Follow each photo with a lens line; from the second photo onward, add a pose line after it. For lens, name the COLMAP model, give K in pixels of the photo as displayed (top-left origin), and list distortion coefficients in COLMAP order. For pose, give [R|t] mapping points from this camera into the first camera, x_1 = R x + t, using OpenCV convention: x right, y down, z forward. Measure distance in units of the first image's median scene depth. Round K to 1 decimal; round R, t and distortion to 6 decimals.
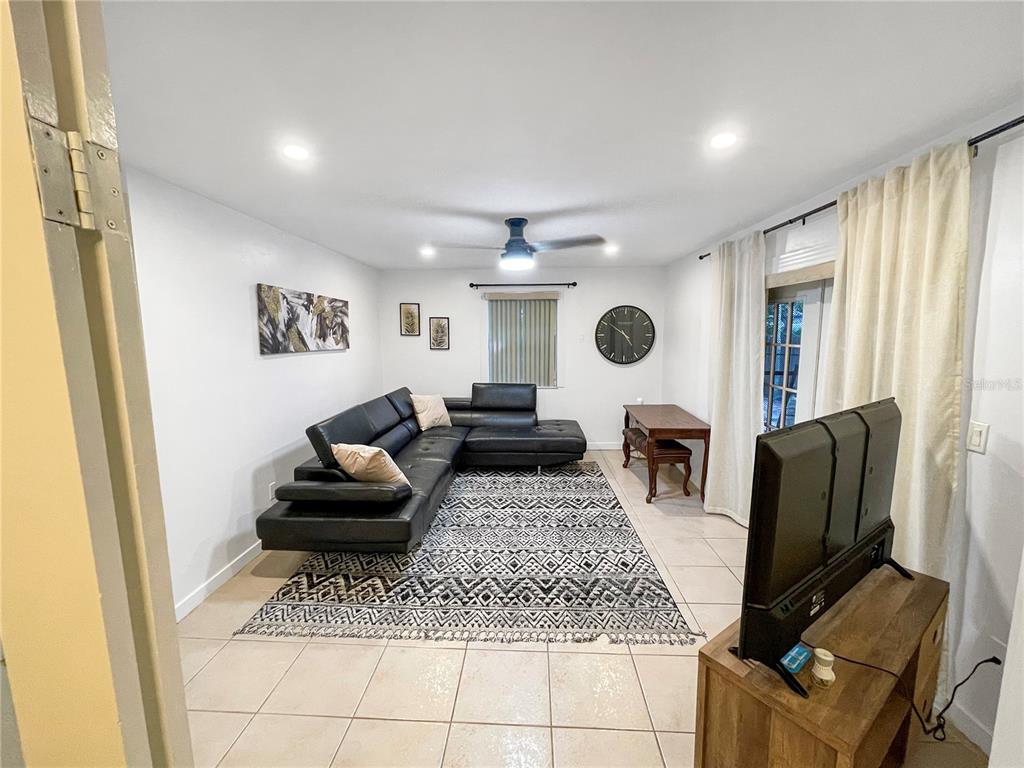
lens RADIAL K [[430.6, 0, 512.1], [0, 430.6, 385.9], [0, 0, 1]] dist [-0.010625, -0.000107]
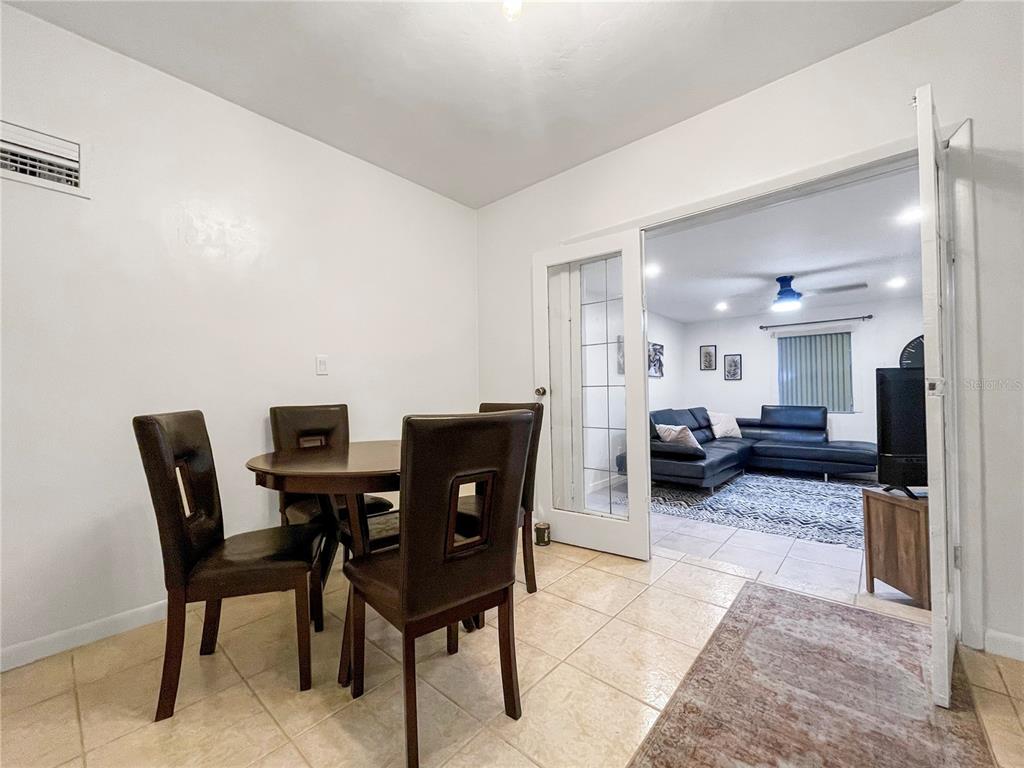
lens RADIAL K [[419.8, 0, 512.4], [0, 419.8, 385.3], [0, 0, 1]] dist [-0.001295, -0.000040]
pose [[0.782203, -0.015824, -0.622823, 0.152328], [-0.069844, 0.991149, -0.112899, 0.189565], [0.619096, 0.131810, 0.774174, -0.582520]]
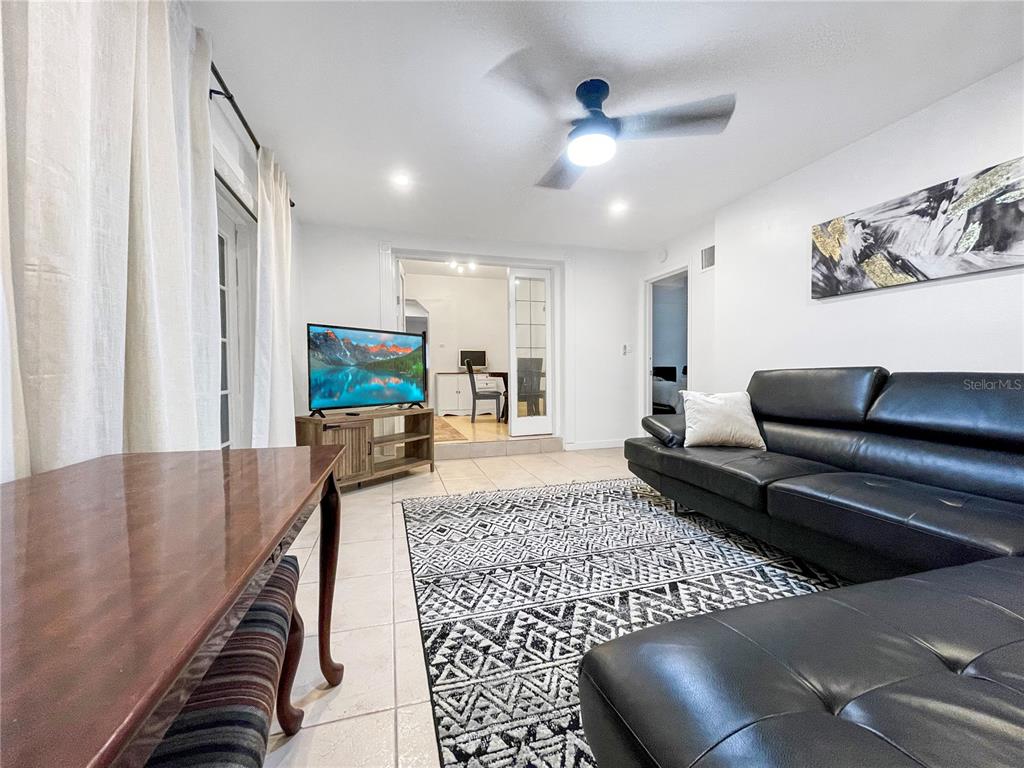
lens RADIAL K [[406.2, 0, 512.0], [0, 406.2, 384.0], [0, 0, 1]] dist [0.000121, -0.000004]
pose [[-0.945361, 0.020774, -0.325364, 0.331851], [-0.029186, 0.988569, 0.147920, -0.000173], [0.324718, 0.149334, -0.933947, 1.510157]]
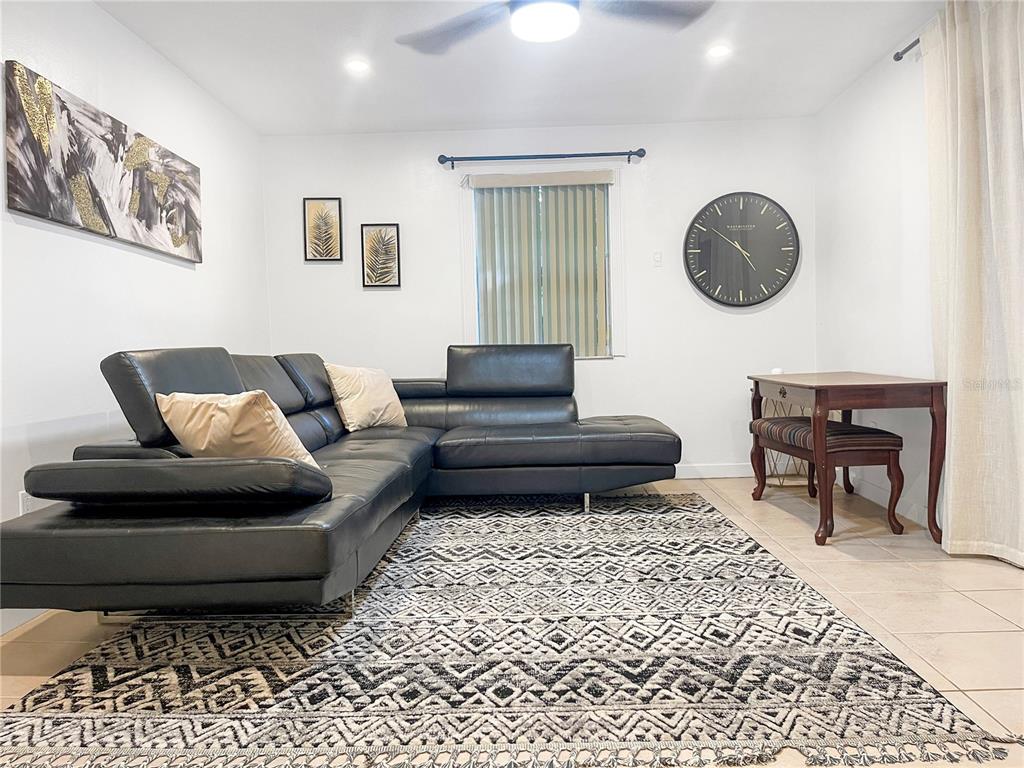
lens RADIAL K [[775.0, 0, 516.6], [0, 775.0, 390.0], [0, 0, 1]] dist [0.068631, -0.096645]
pose [[0.999663, -0.021318, 0.014807, -0.039336], [0.022408, 0.996716, -0.077814, 0.186361], [-0.013100, 0.078120, 0.996858, 0.135322]]
